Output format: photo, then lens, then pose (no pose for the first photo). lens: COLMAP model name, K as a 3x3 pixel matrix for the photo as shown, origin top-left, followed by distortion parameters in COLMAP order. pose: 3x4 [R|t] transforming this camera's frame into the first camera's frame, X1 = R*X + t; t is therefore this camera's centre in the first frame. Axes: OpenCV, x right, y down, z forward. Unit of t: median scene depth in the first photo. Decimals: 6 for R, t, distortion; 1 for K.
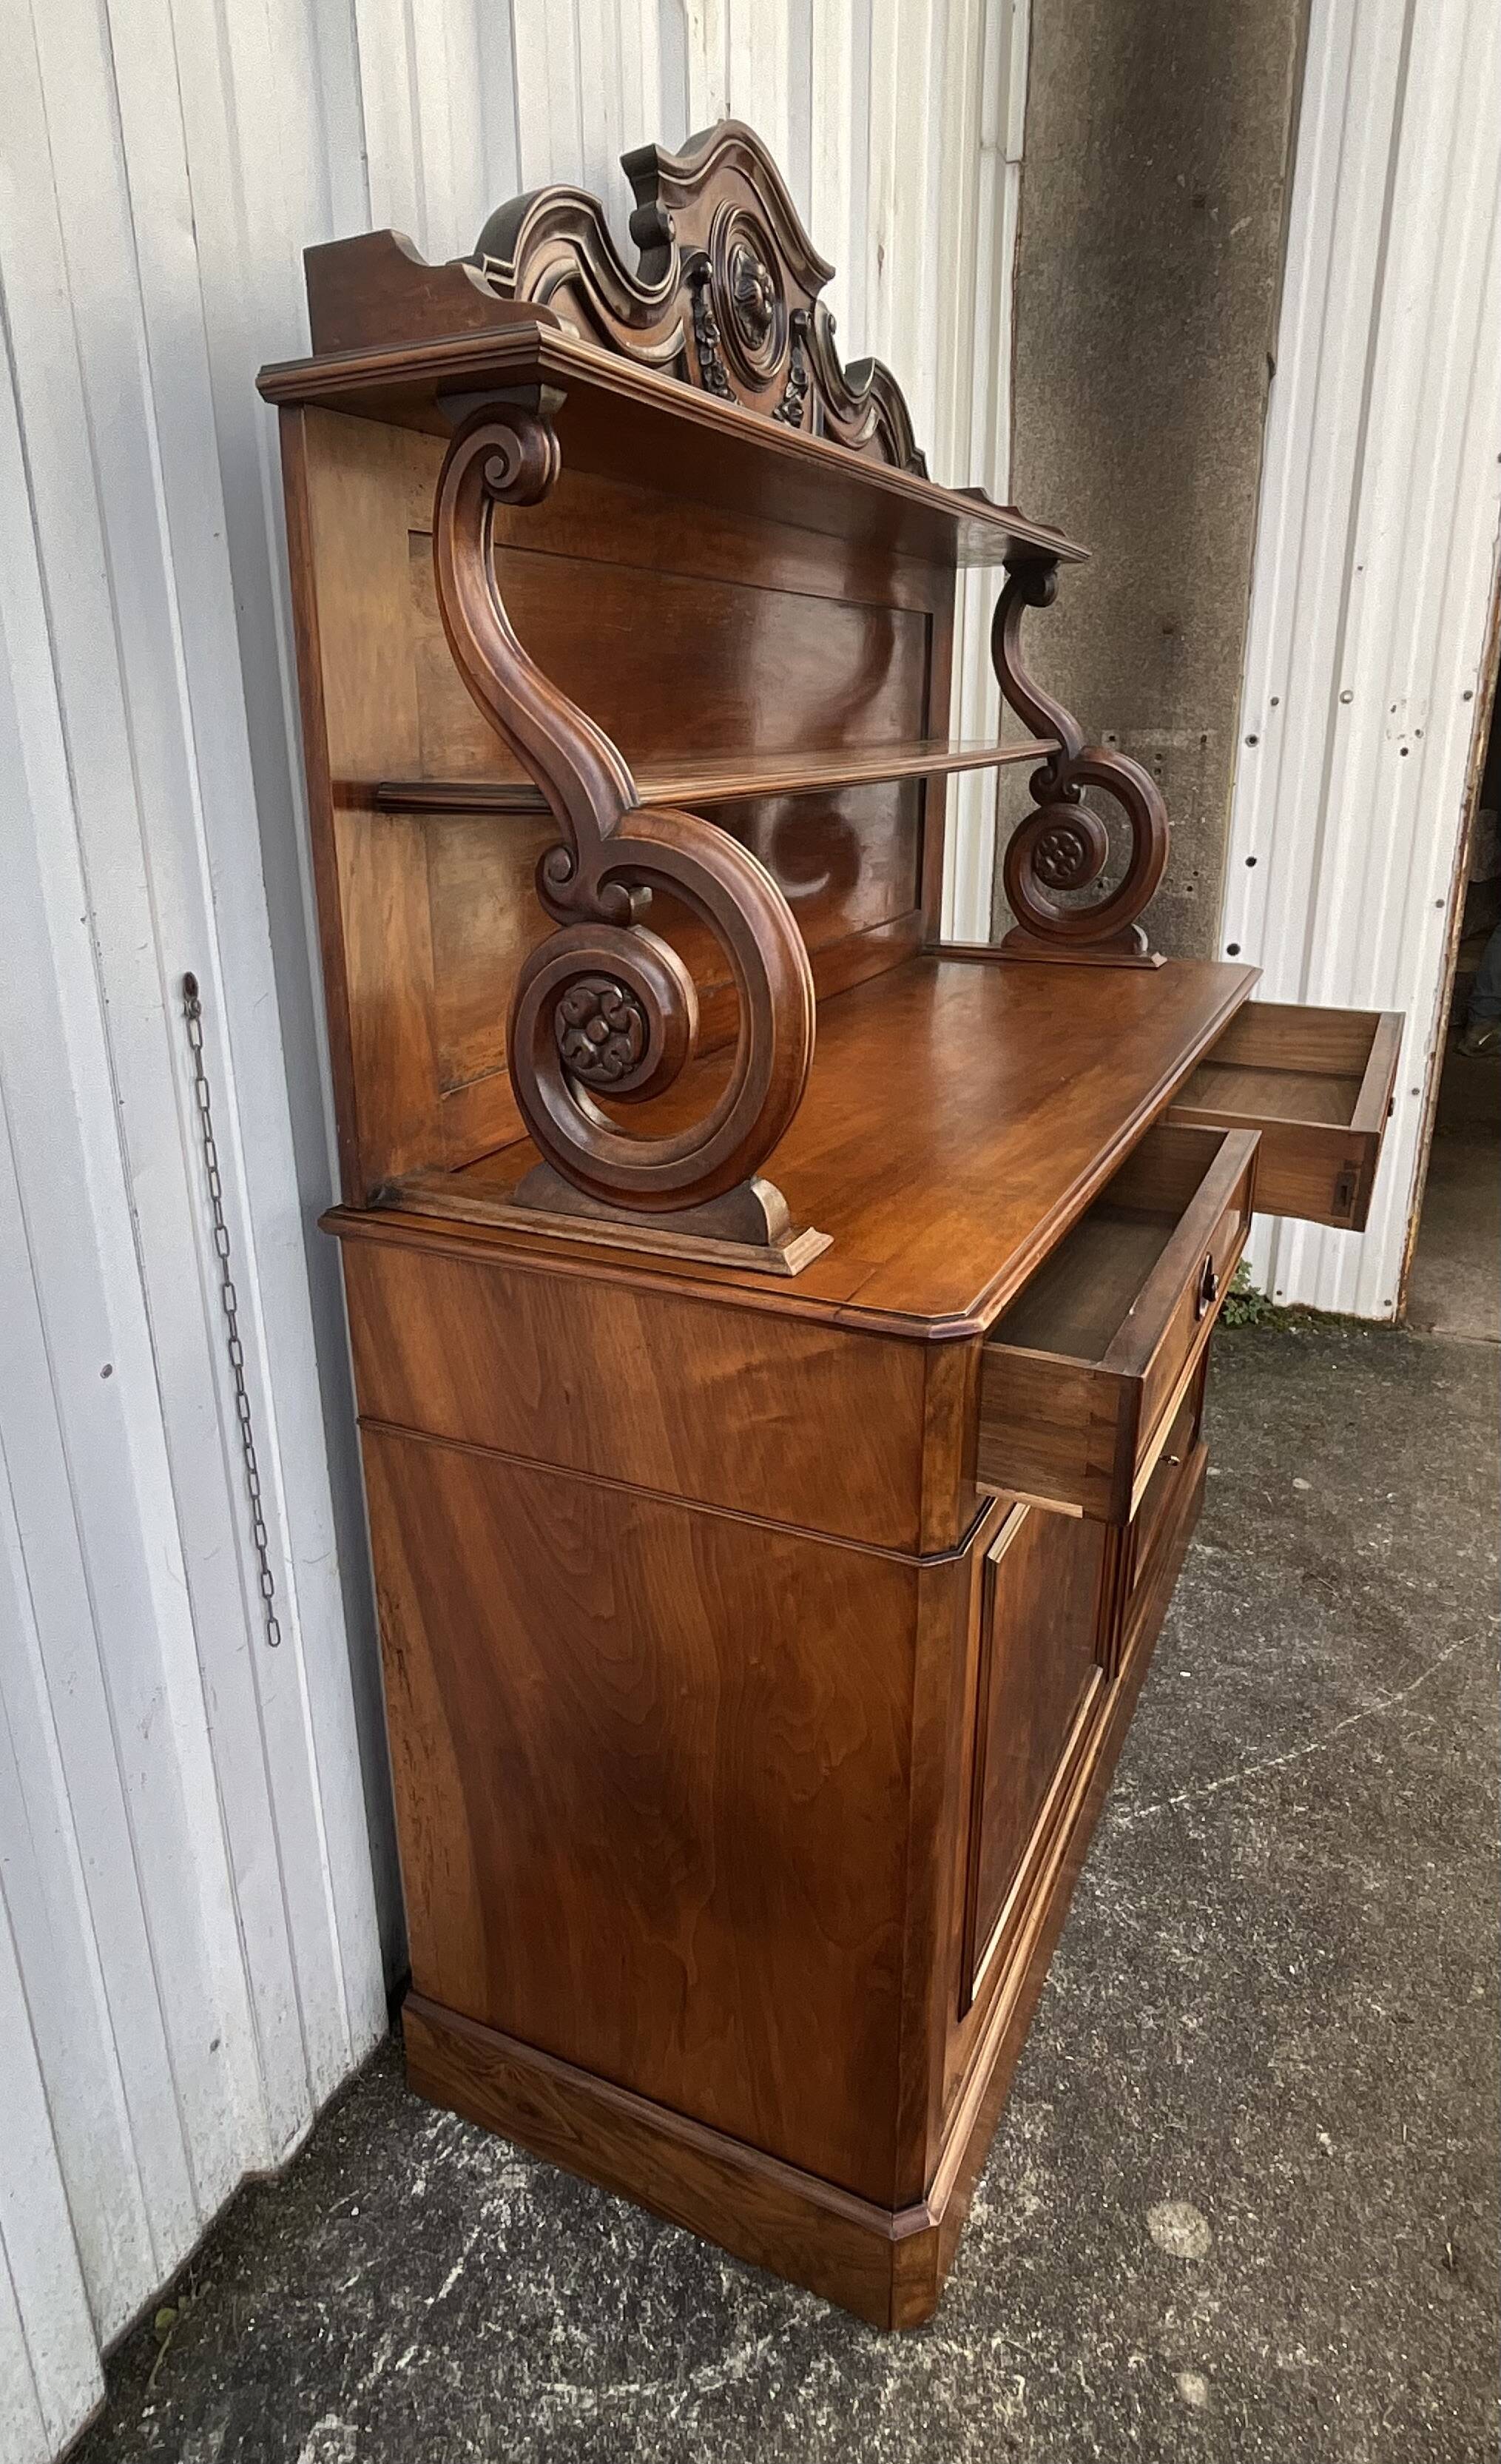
lens RADIAL K [[1428.2, 0, 695.4], [0, 1428.2, 1180.1], [0, 0, 1]] dist [-0.006859, 0.001589]
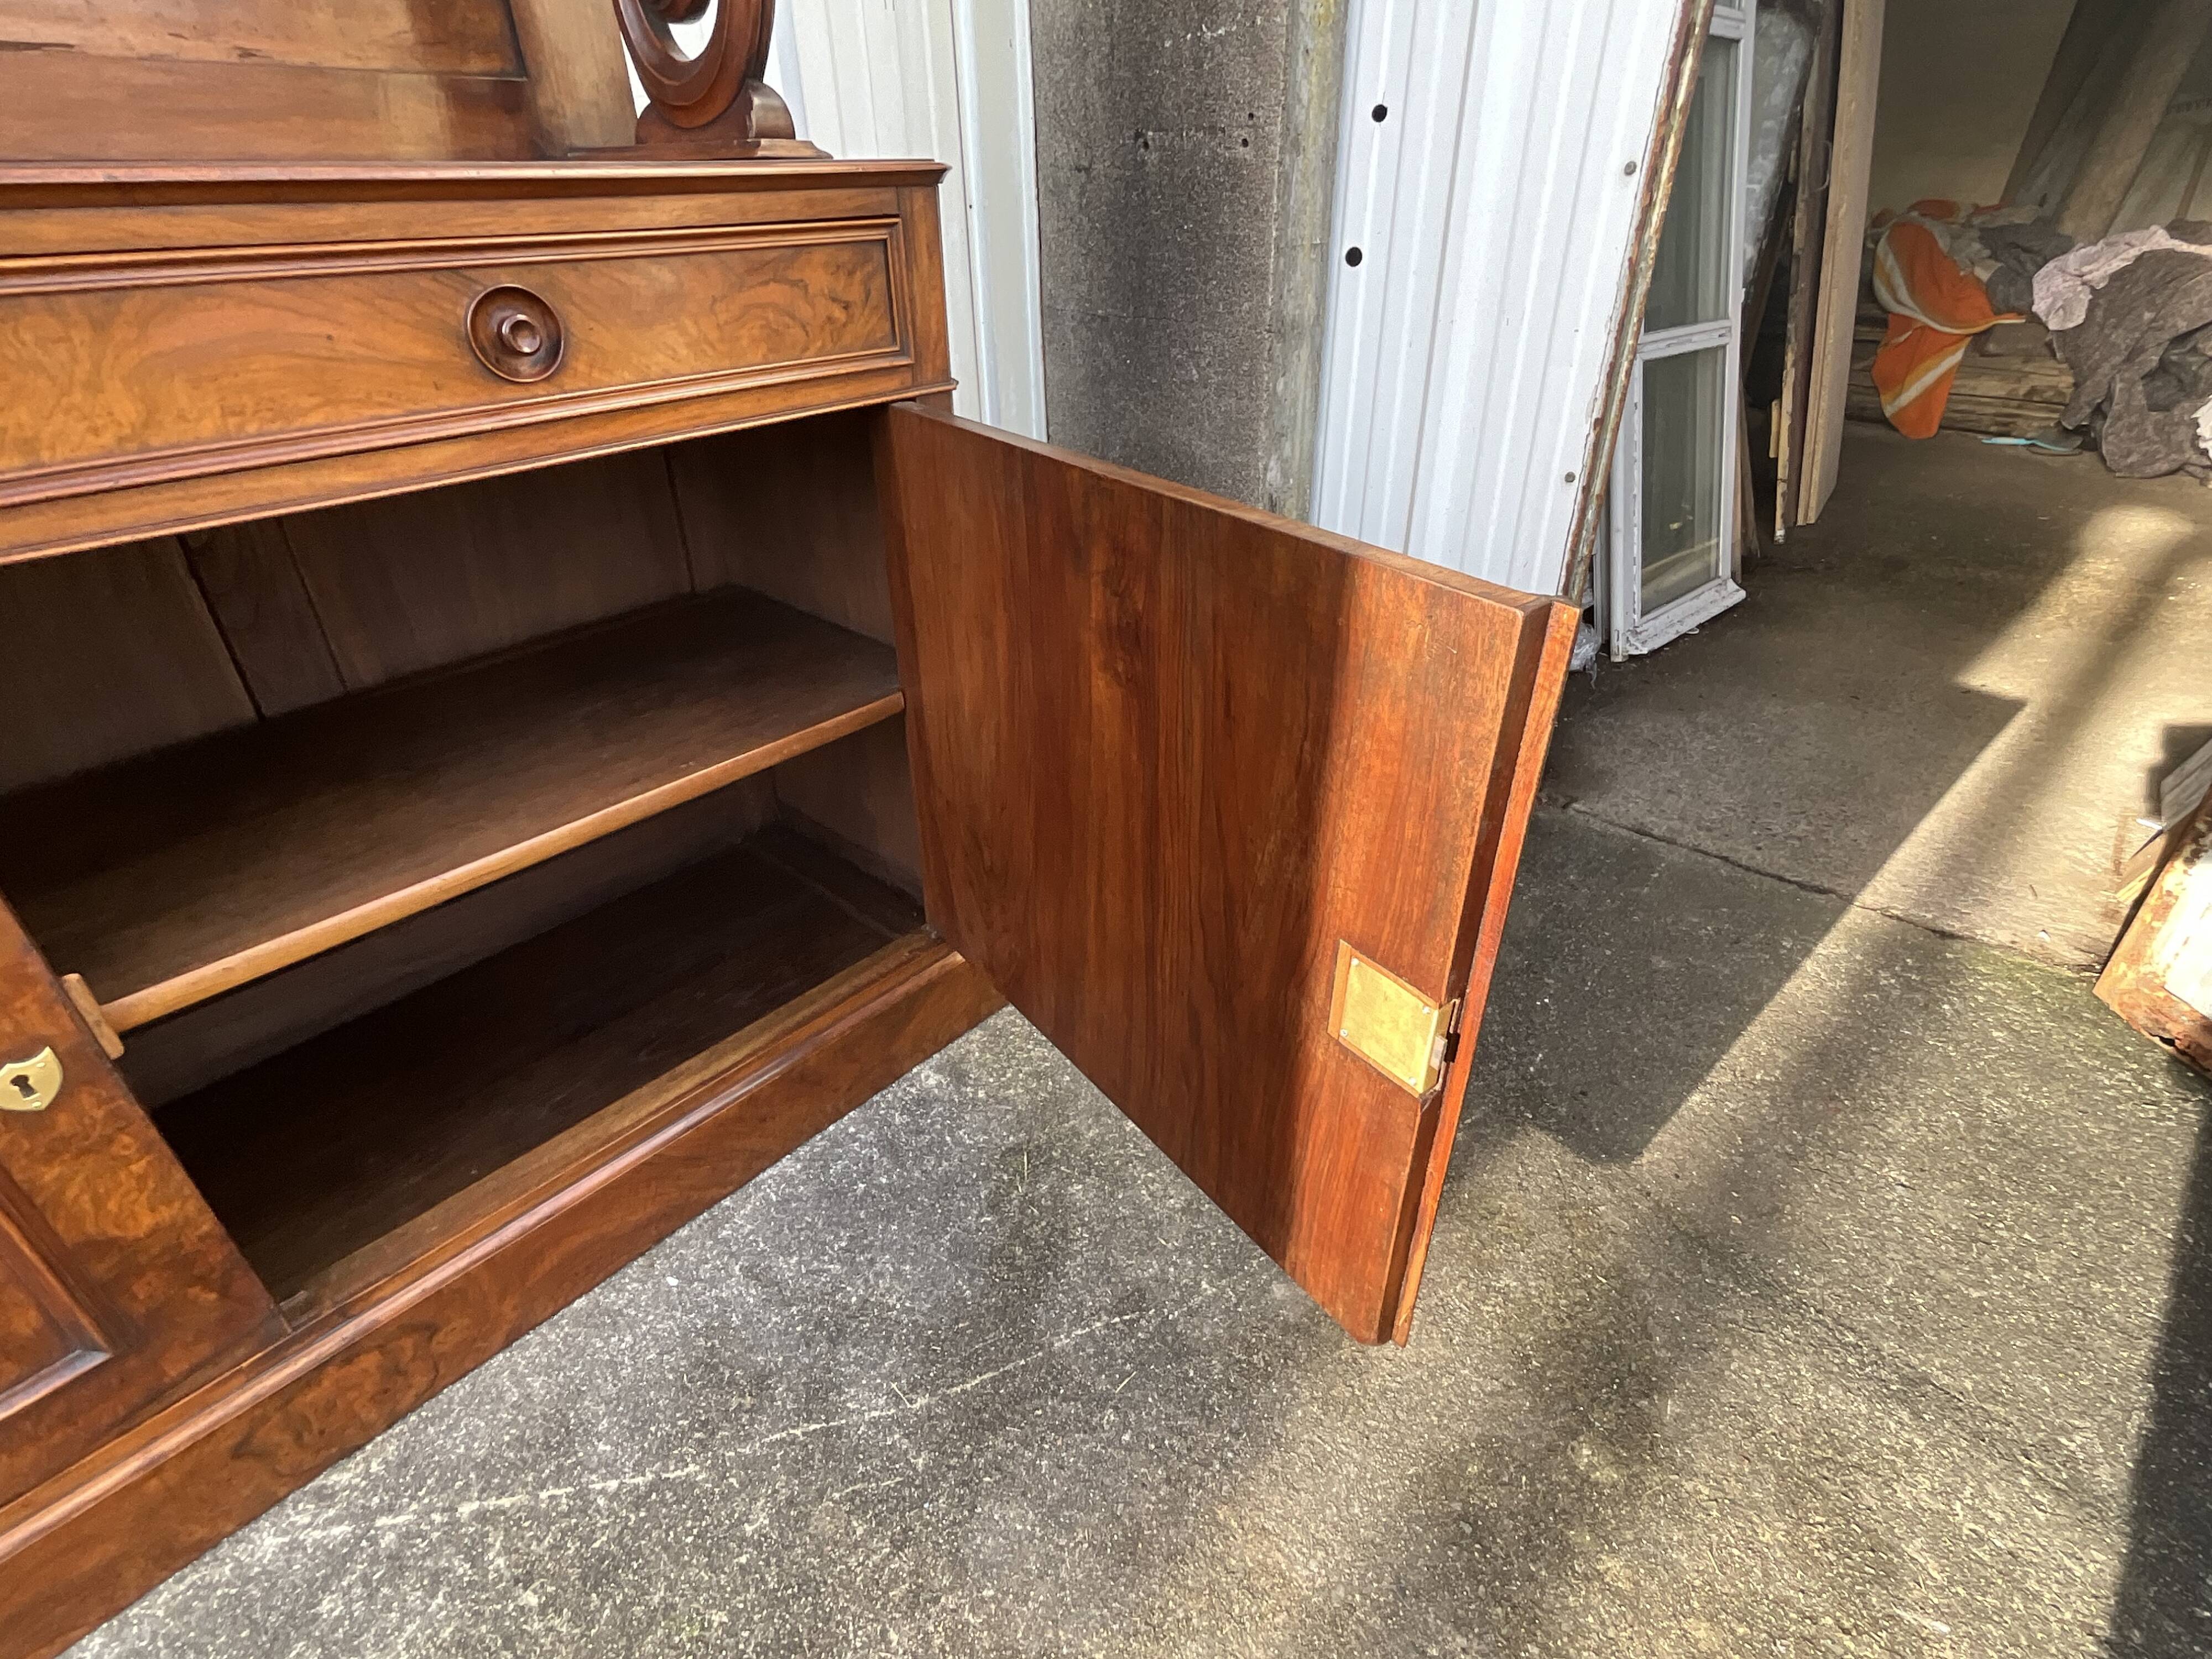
lens RADIAL K [[1070.6, 0, 1101.9], [0, 1070.6, 825.2], [0, 0, 1]] dist [-0.013514, 0.009059]
pose [[0.967966, 0.130580, -0.214455, 1.086110], [-0.077402, 0.967715, 0.239869, -0.007187], [0.238854, -0.215586, 0.946822, 1.064155]]
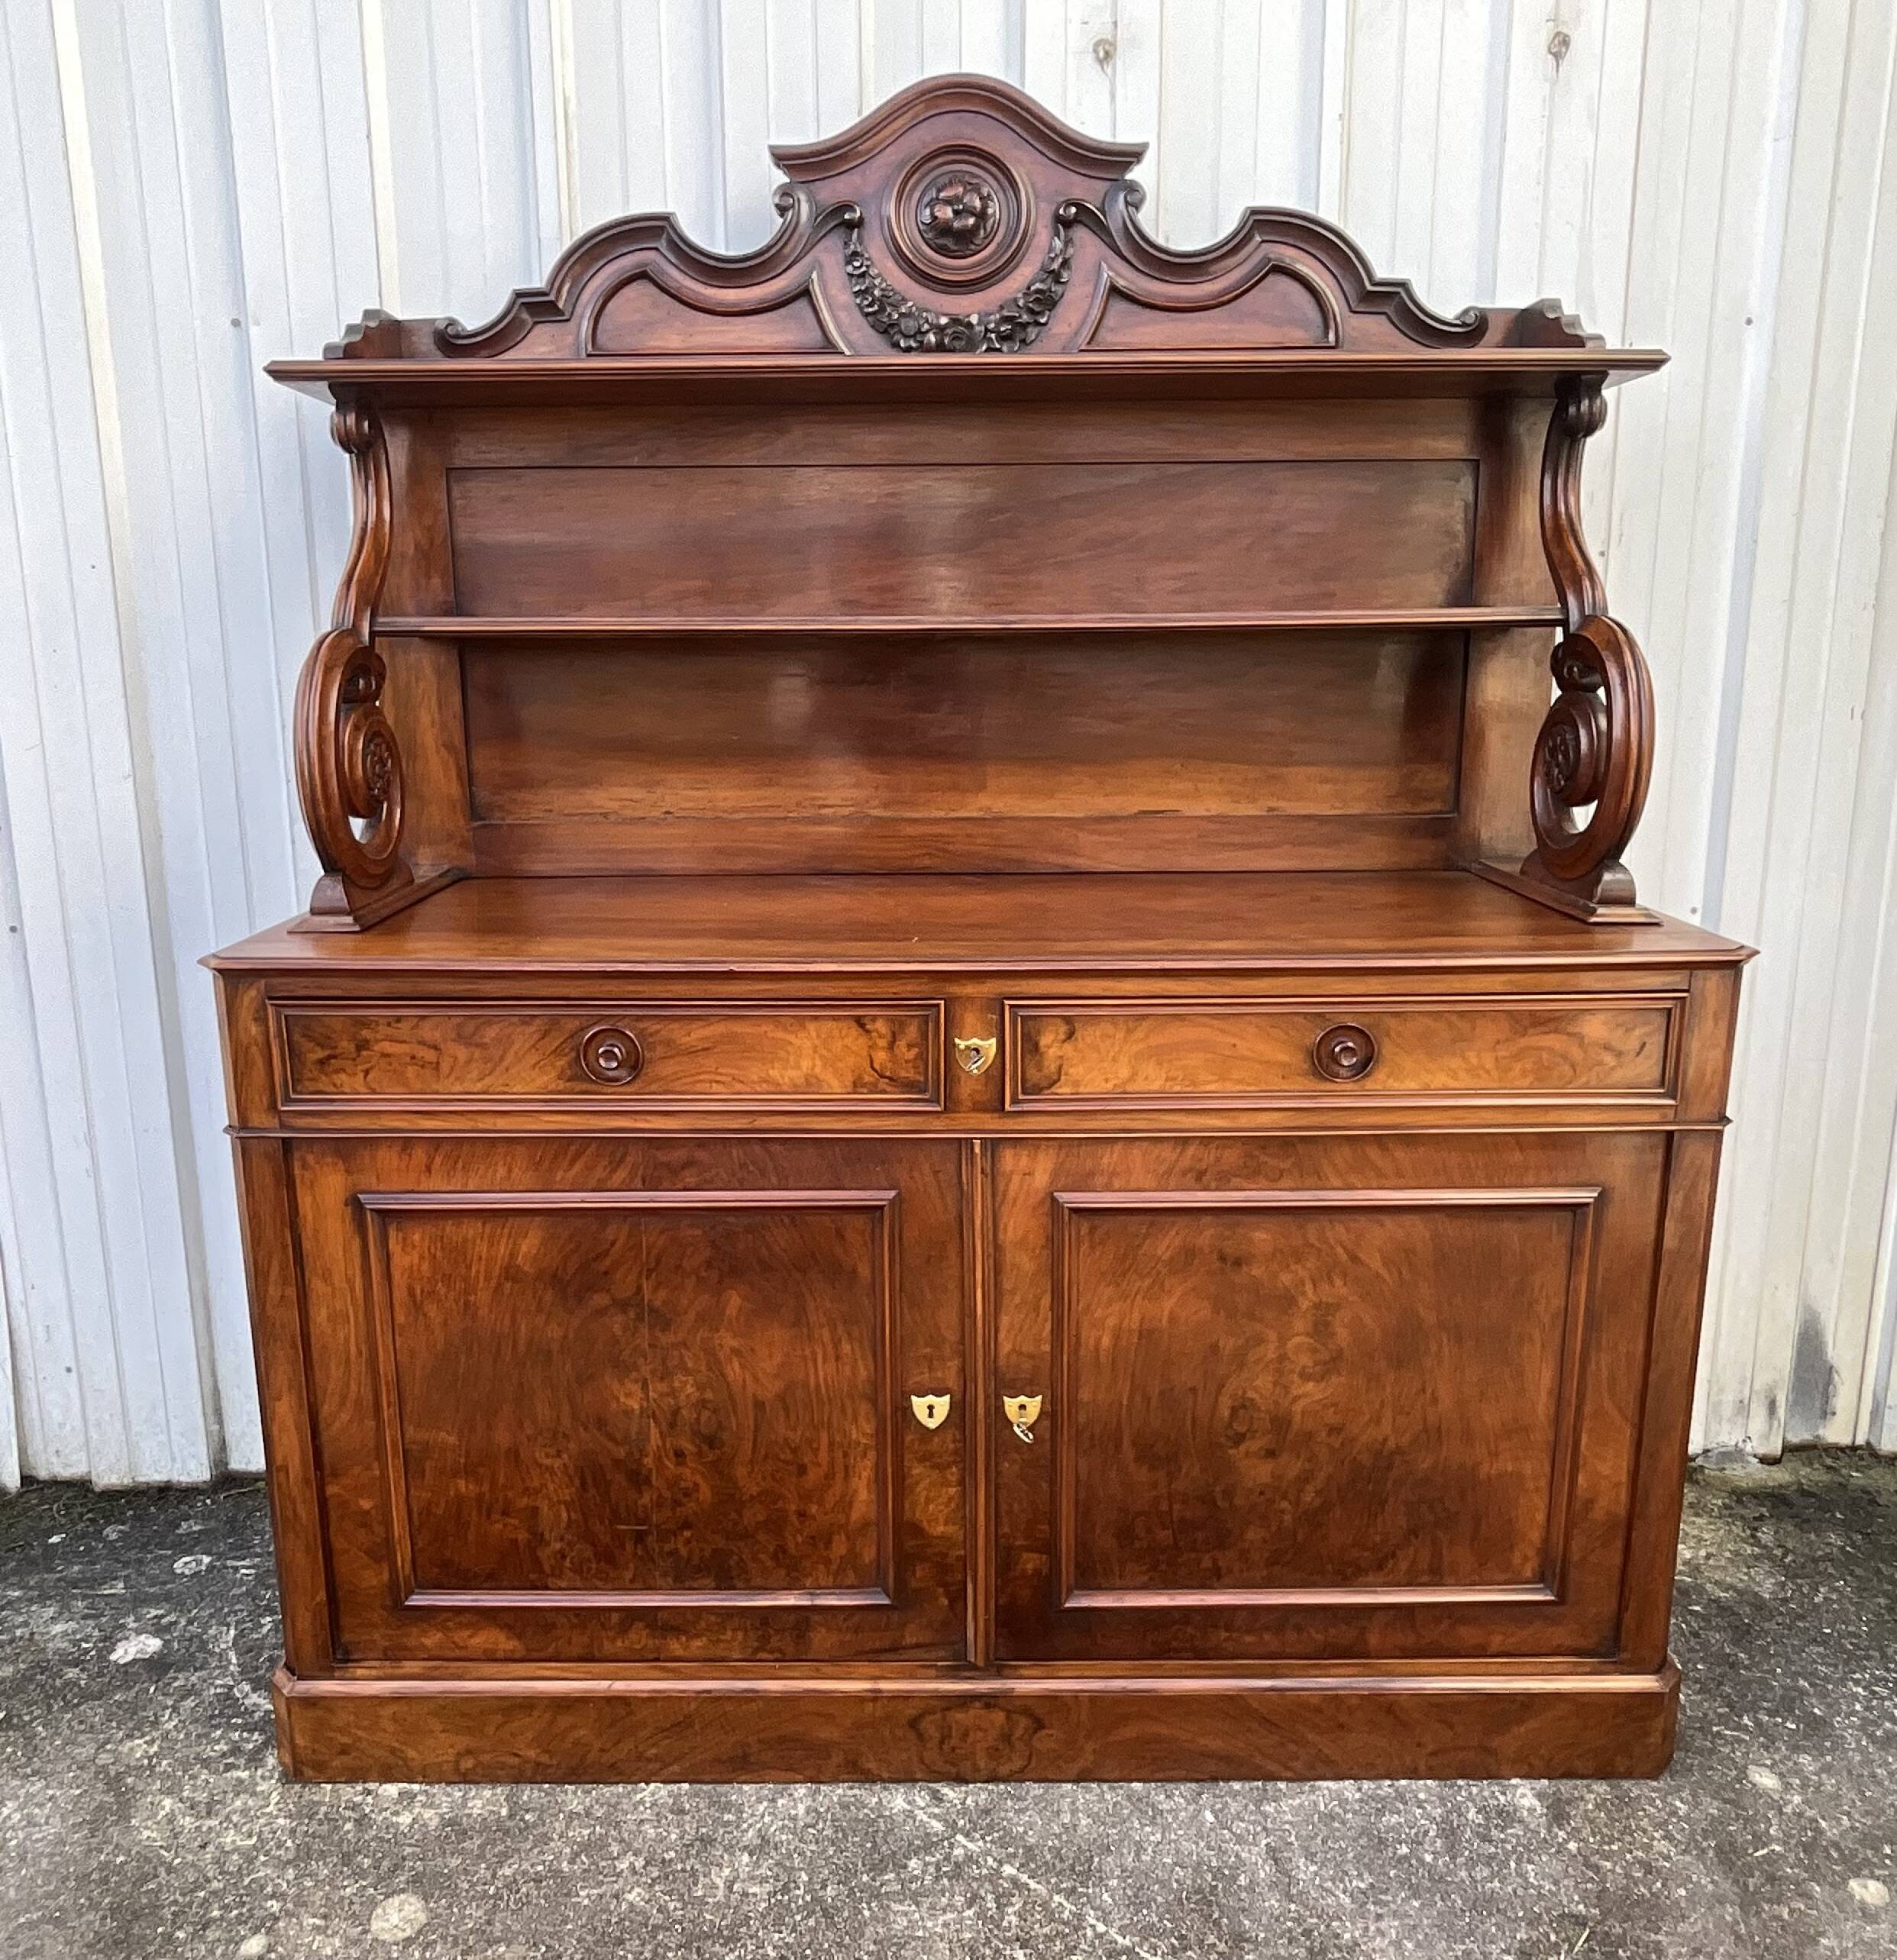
lens RADIAL K [[1447.9, 0, 948.5], [0, 1447.9, 980.0], [0, 0, 1]] dist [-0.003257, -0.011584]
pose [[0.463343, 0.196275, -0.864170, 1.479712], [-0.272963, 0.959361, 0.071540, -0.162263], [0.843092, 0.202739, 0.498089, 0.723050]]
